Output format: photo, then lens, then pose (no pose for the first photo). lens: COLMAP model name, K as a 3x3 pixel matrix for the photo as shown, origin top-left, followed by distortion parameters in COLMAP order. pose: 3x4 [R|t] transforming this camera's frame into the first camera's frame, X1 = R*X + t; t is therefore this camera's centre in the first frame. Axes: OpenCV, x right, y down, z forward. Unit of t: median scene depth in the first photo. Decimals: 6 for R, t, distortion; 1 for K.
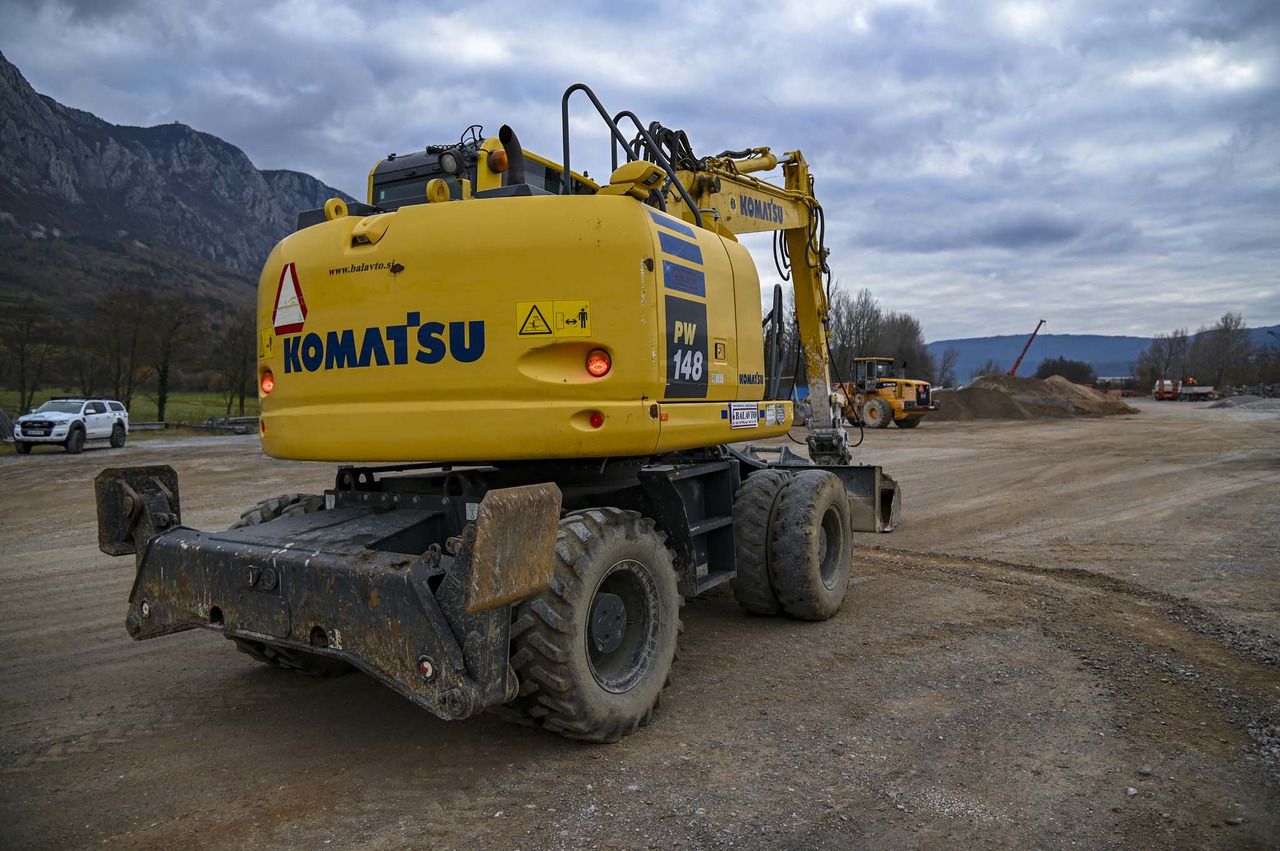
lens RADIAL K [[910.0, 0, 646.8], [0, 910.0, 428.0], [0, 0, 1]] dist [-0.099855, 0.044979]
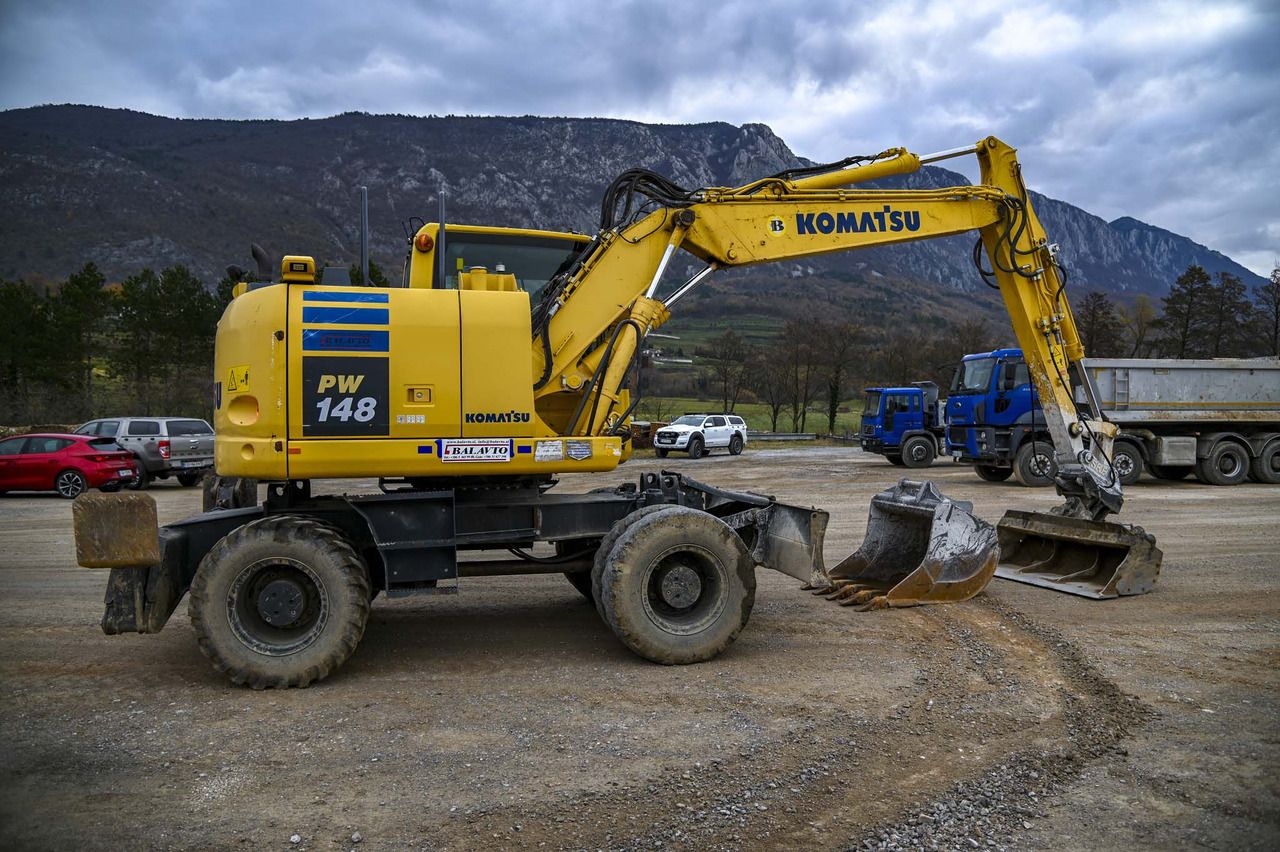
lens RADIAL K [[879.9, 0, 639.0], [0, 879.9, 431.2], [0, 0, 1]] dist [-0.095529, 0.044774]
pose [[0.705616, 0.017695, -0.708374, 1.143862], [-0.024178, 0.999707, 0.000889, -0.049253], [0.708182, 0.016500, 0.705837, 0.436741]]
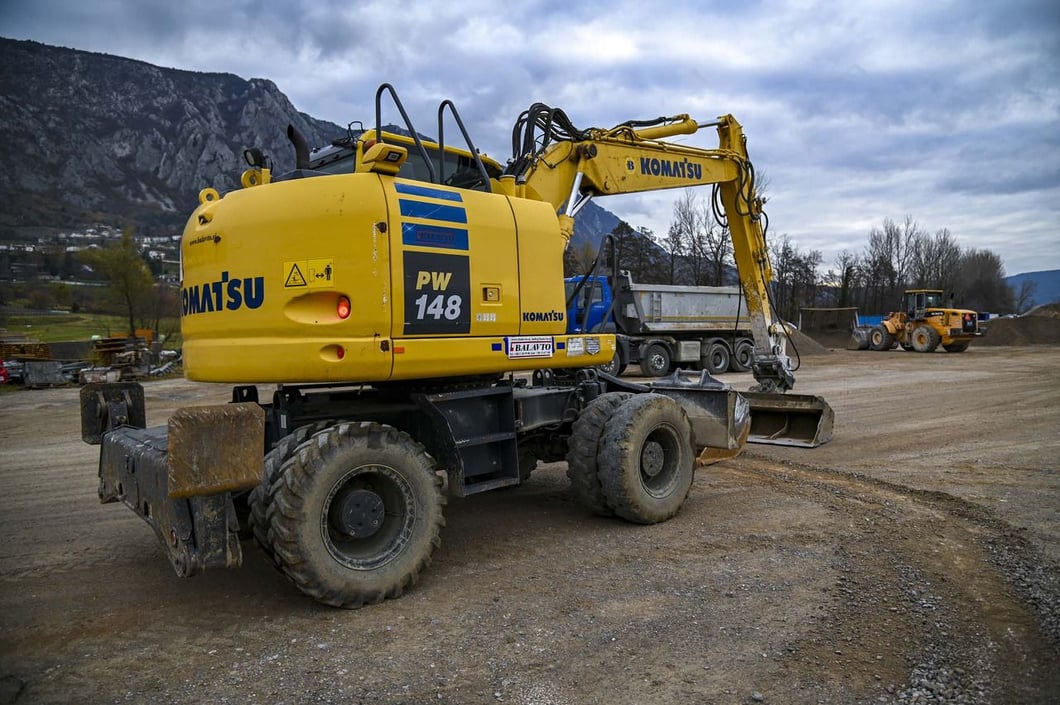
lens RADIAL K [[728.7, 0, 535.8], [0, 728.7, 361.0], [0, 0, 1]] dist [-0.095529, 0.044774]
pose [[0.957214, 0.006882, -0.289300, 0.442183], [-0.002699, 0.999886, 0.014857, -0.011664], [0.289369, -0.013440, 0.957123, 0.104785]]
